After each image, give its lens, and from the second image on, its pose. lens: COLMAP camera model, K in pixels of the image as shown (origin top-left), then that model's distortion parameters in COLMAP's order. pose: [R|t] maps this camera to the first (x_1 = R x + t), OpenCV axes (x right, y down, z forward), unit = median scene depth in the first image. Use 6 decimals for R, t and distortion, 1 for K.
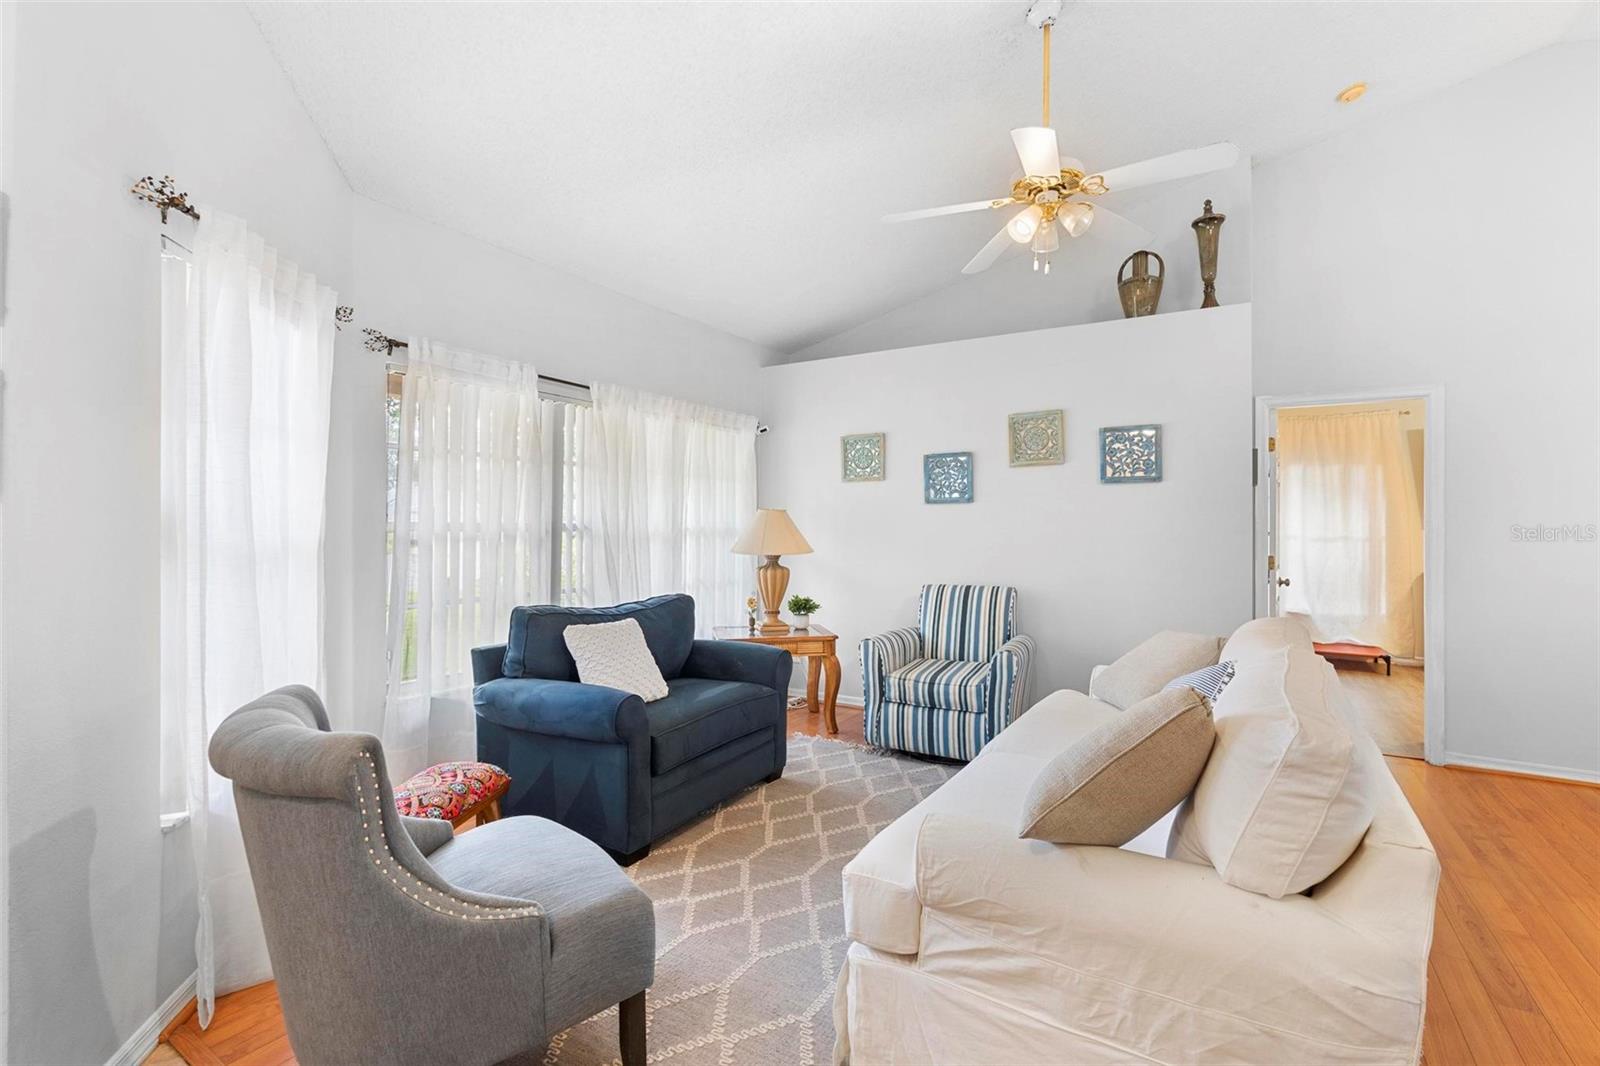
lens RADIAL K [[717.5, 0, 814.5], [0, 717.5, 546.4], [0, 0, 1]] dist [-0.008139, 0.001763]
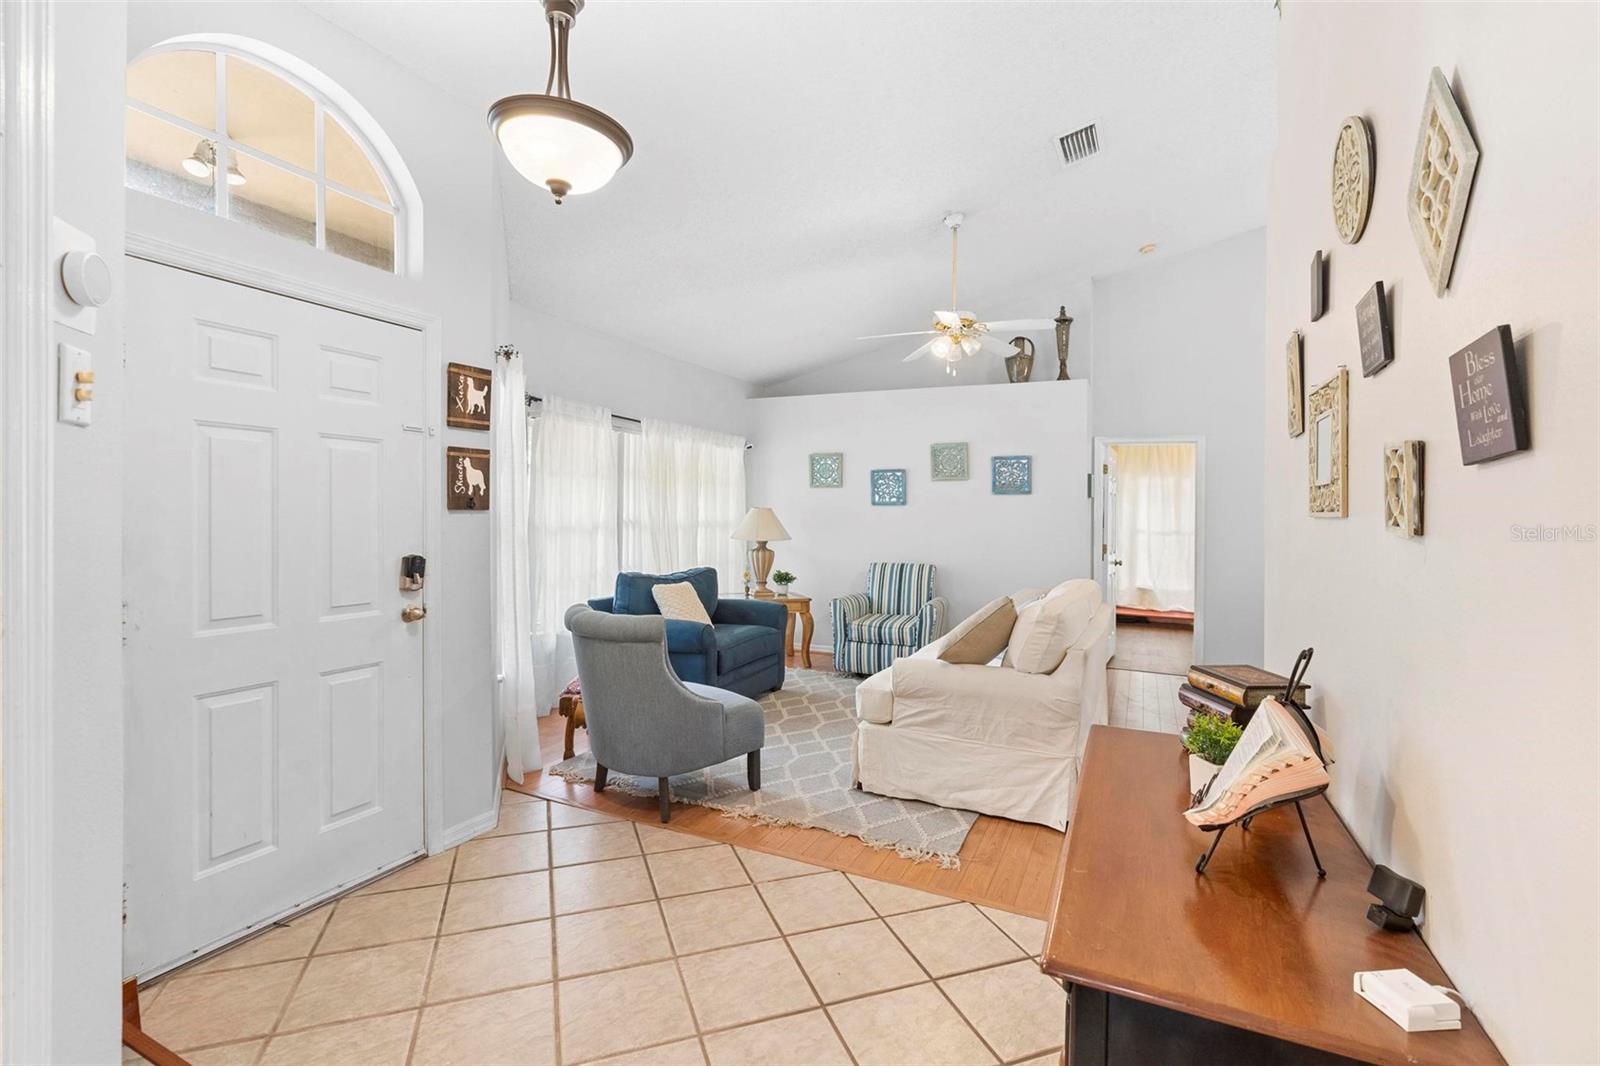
lens RADIAL K [[717.5, 0, 787.8], [0, 717.5, 517.1], [0, 0, 1]] dist [-0.008139, 0.001763]
pose [[0.997398, 0.011049, 0.071244, -0.128570], [-0.009386, 0.999677, -0.023635, -0.002166], [-0.071482, 0.022905, 0.997179, -0.453297]]
